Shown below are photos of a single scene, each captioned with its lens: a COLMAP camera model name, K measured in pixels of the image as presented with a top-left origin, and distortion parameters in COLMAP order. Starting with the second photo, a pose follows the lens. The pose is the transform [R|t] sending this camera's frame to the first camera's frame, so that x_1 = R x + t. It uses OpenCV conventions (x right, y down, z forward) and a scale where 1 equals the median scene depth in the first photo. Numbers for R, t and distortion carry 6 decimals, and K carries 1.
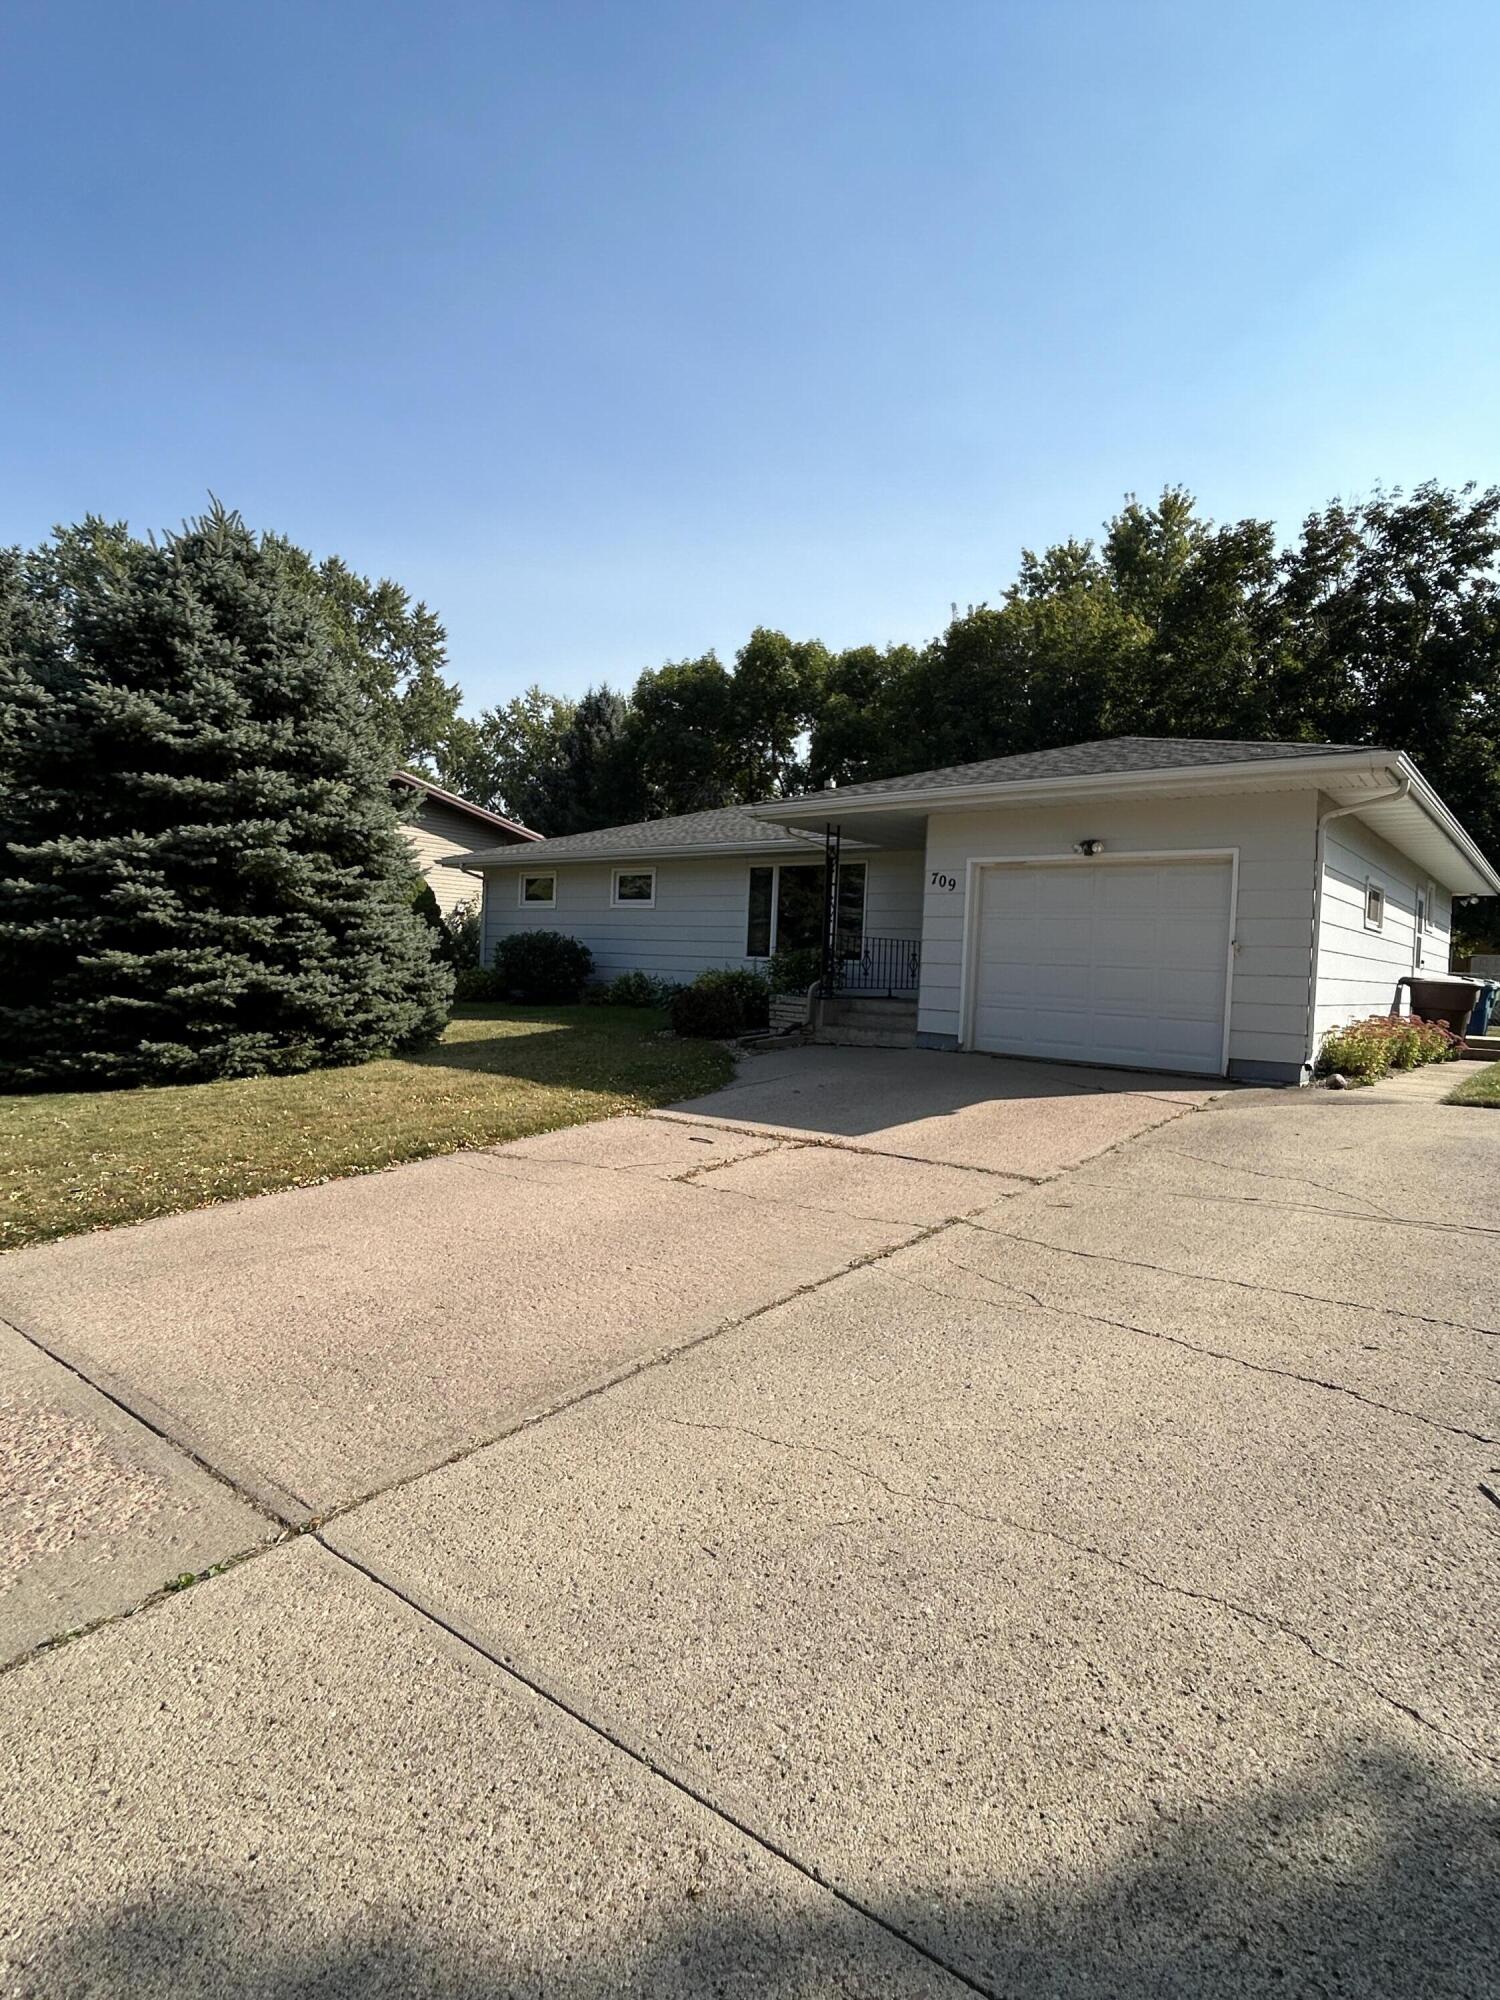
lens RADIAL K [[1027.2, 0, 753.4], [0, 1027.2, 1008.7], [0, 0, 1]] dist [-0.010007, -0.001270]
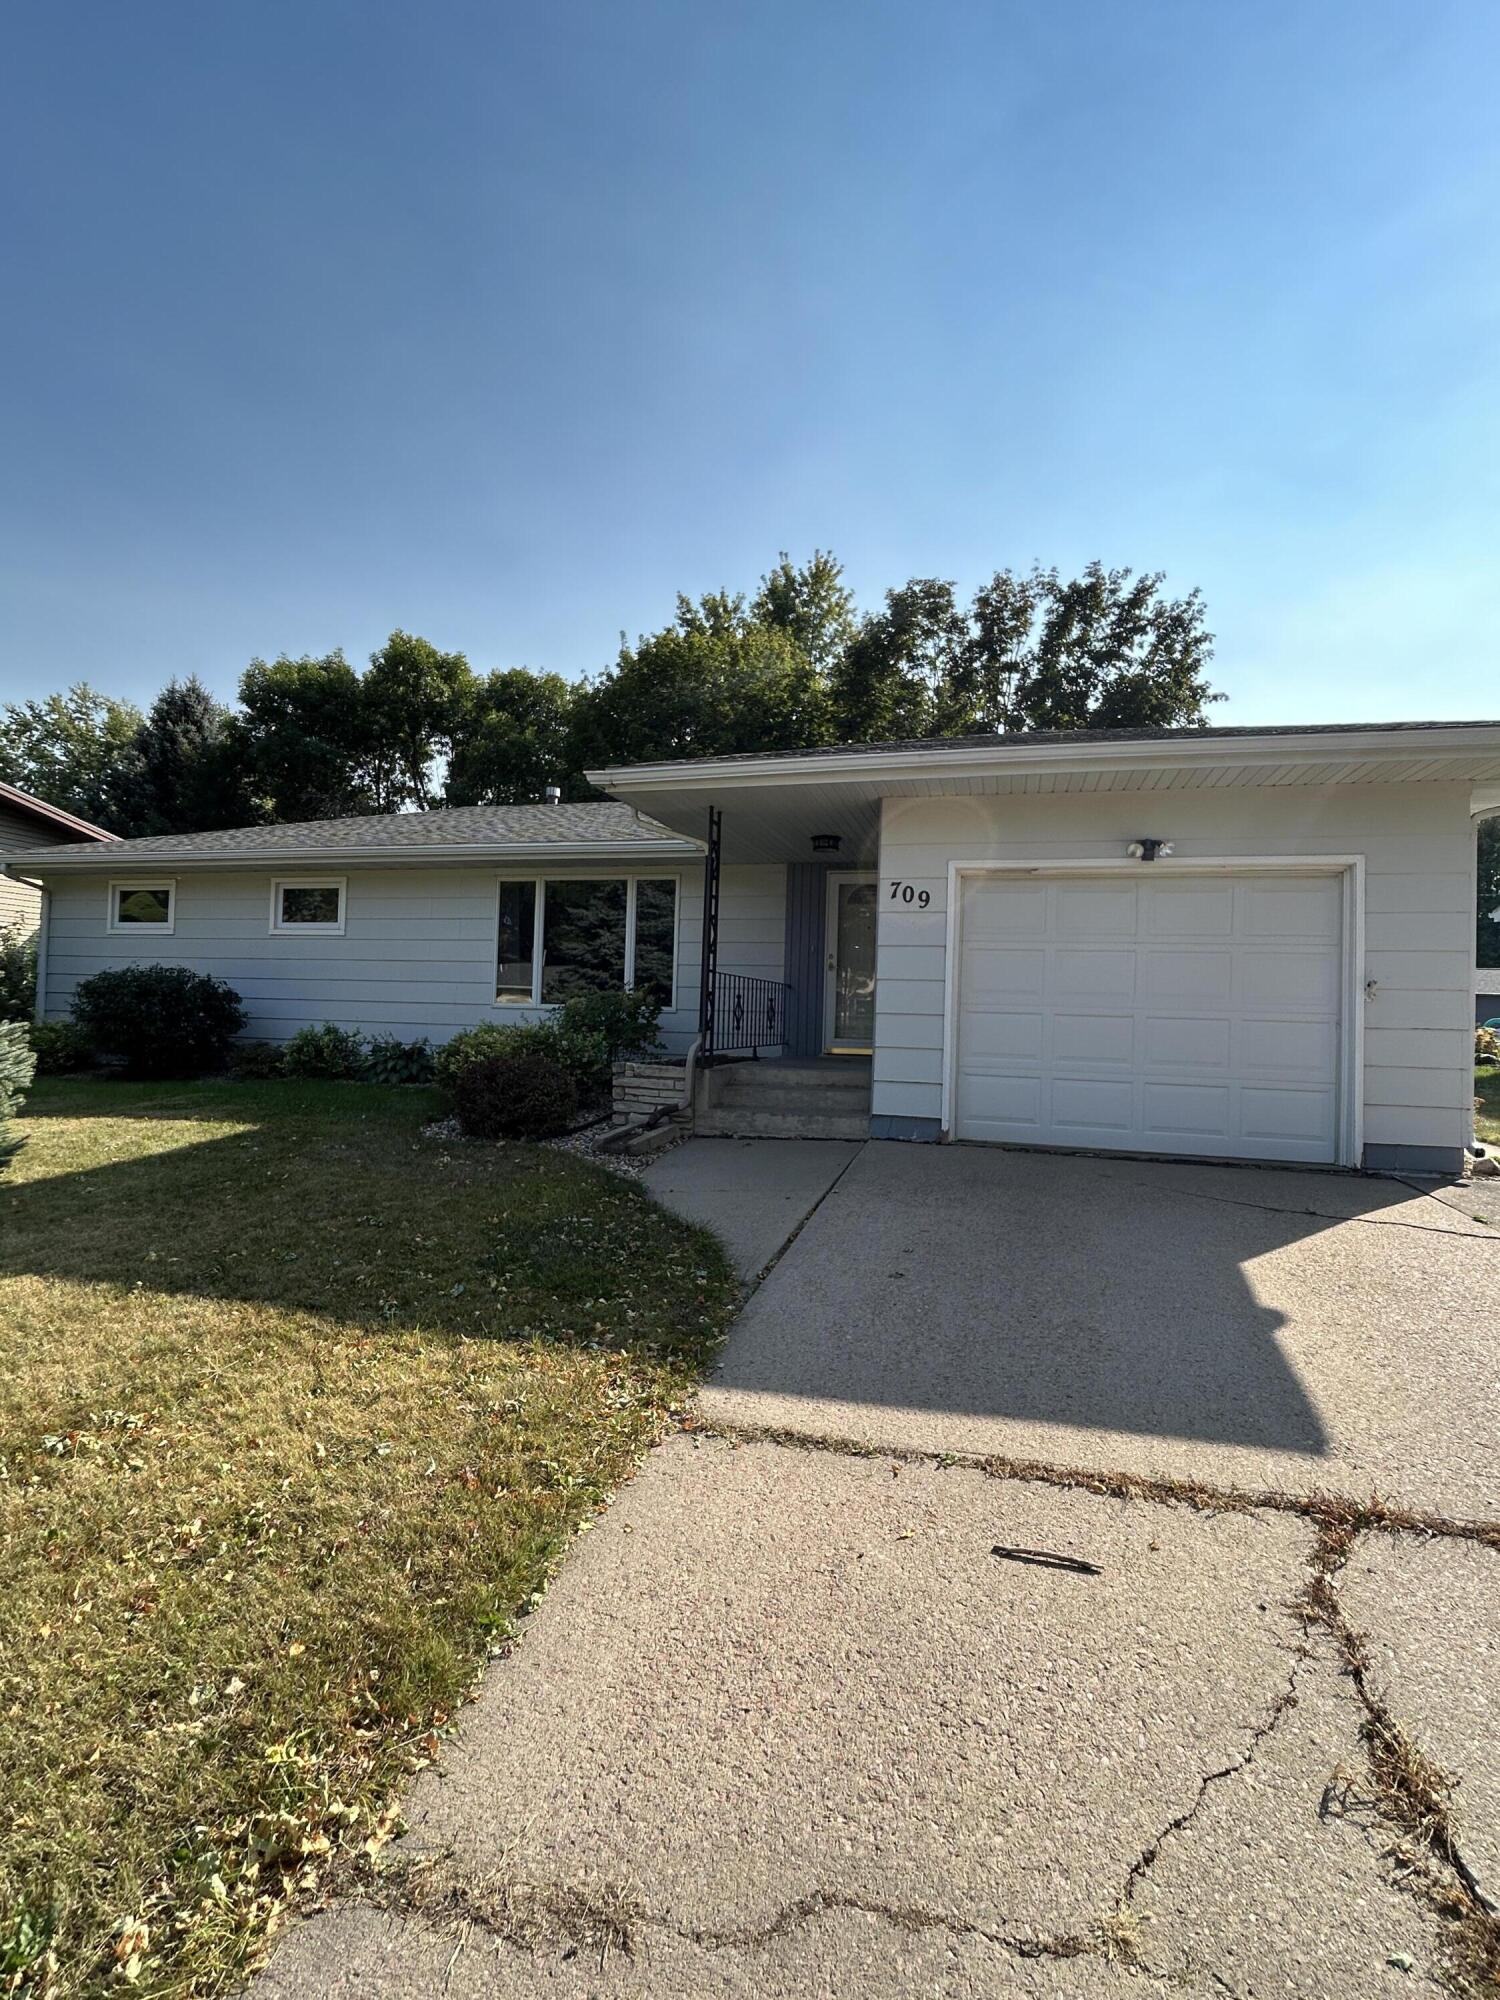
lens RADIAL K [[948.0, 0, 748.8], [0, 948.0, 992.1], [0, 0, 1]] dist [-0.004627, -0.001396]
pose [[0.914440, -0.004268, 0.404698, -0.057342], [0.026257, 0.998463, -0.048799, -0.010344], [-0.403868, 0.055250, 0.913147, 0.157276]]
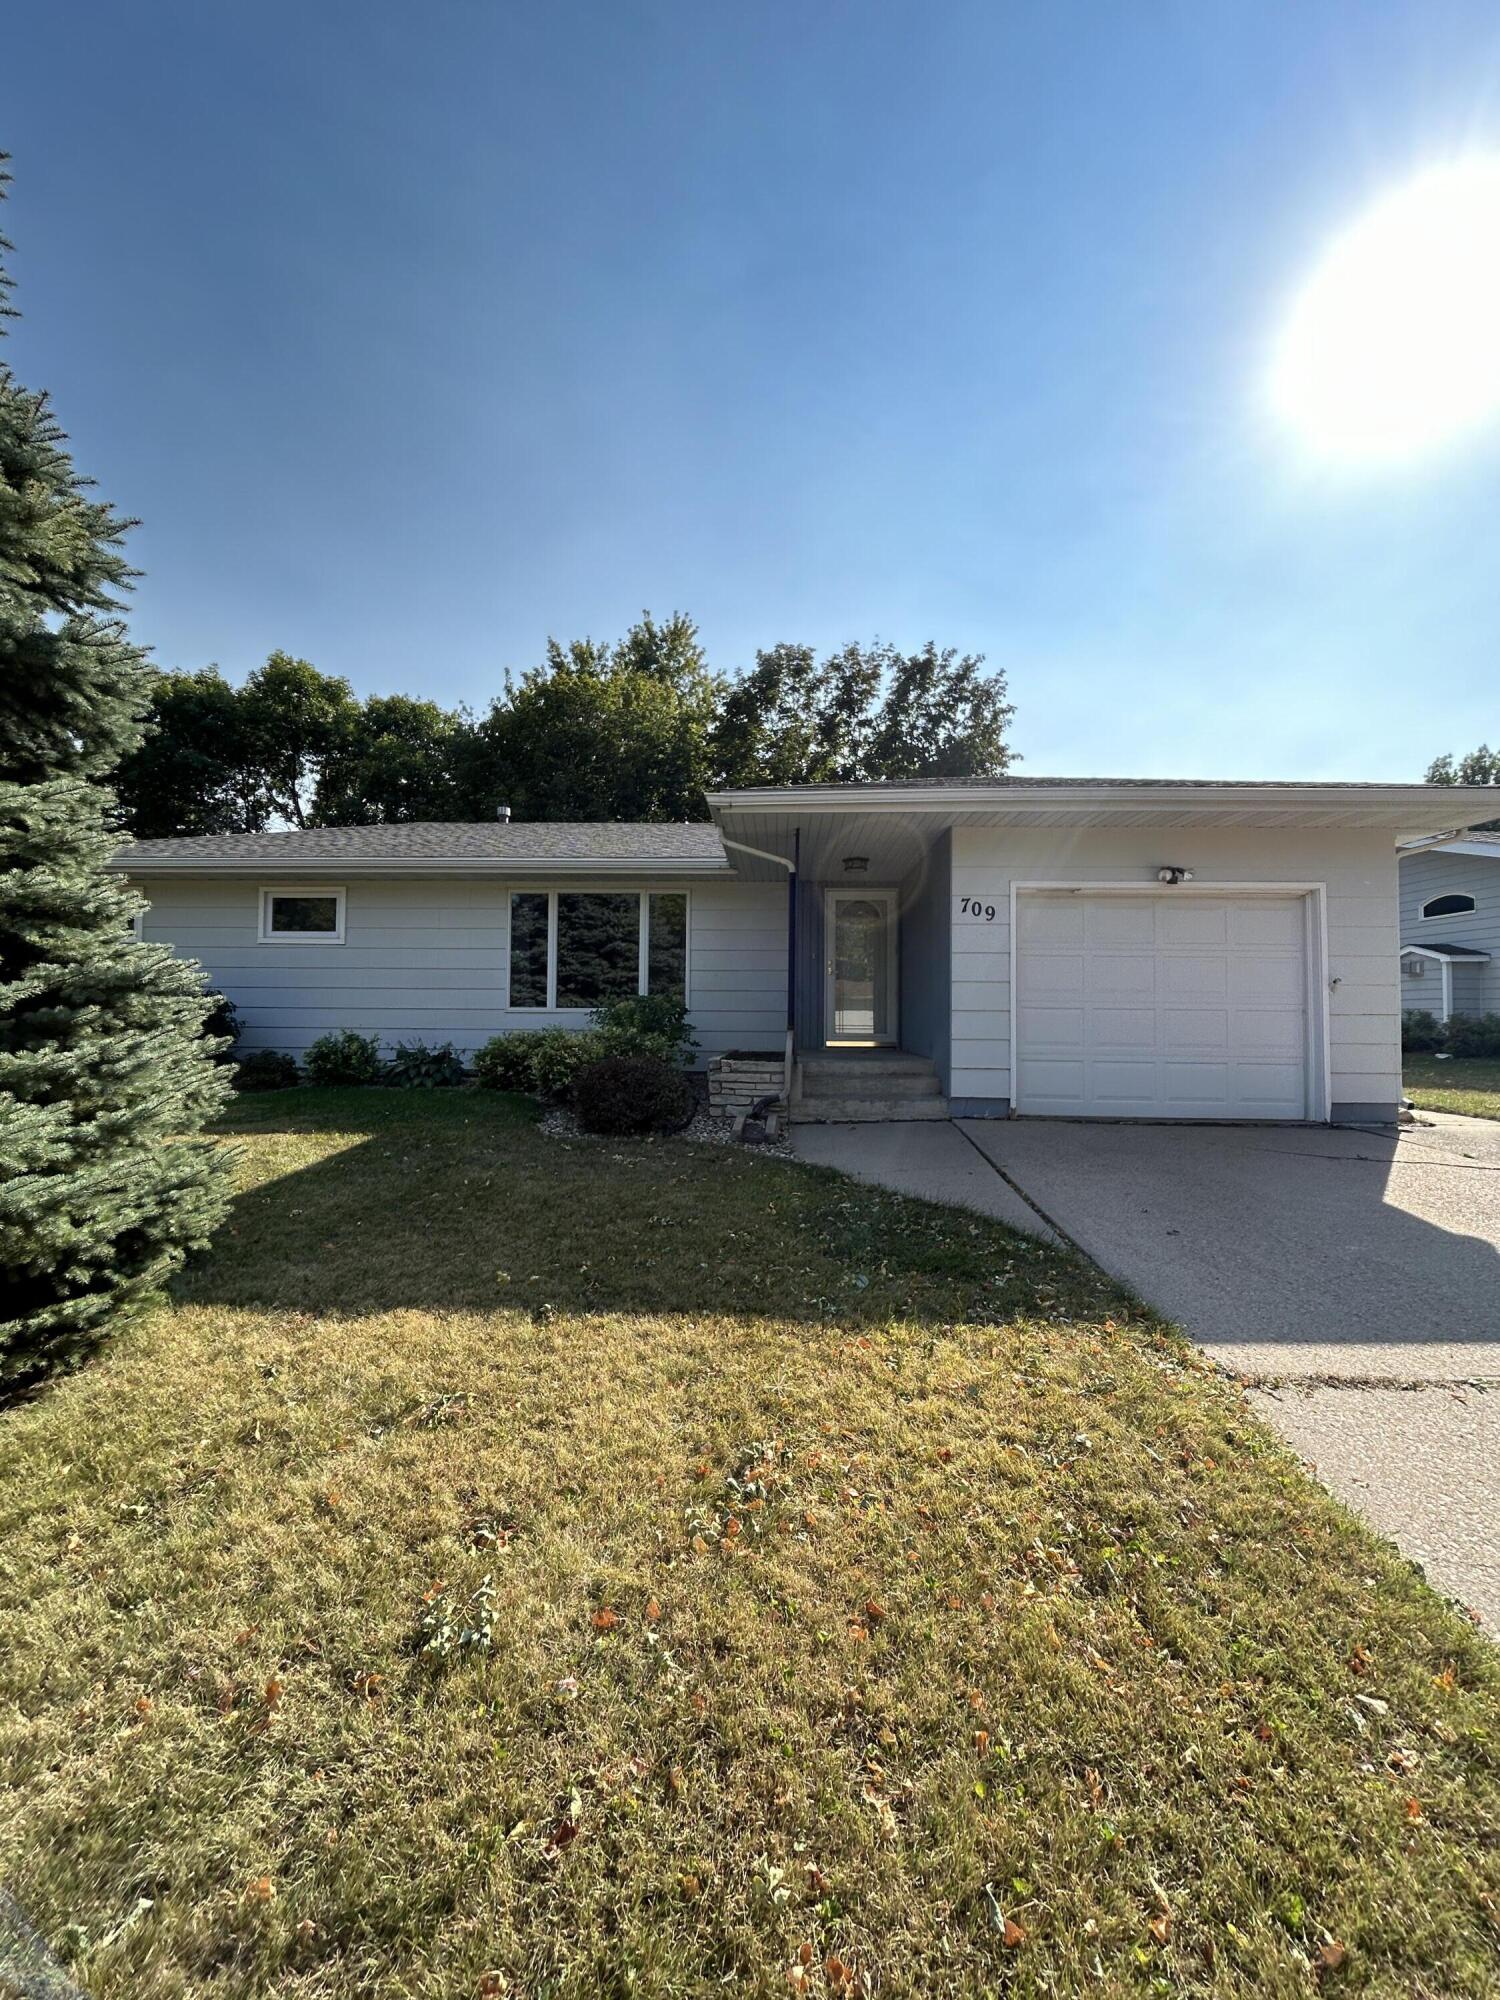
lens RADIAL K [[814.5, 0, 746.7], [0, 814.5, 986.6], [0, 0, 1]] dist [-0.005245, 0.002430]
pose [[0.797846, -0.011158, 0.602758, -0.117381], [0.050530, 0.997548, -0.048418, -0.013885], [-0.600740, 0.069088, 0.796454, 0.202392]]
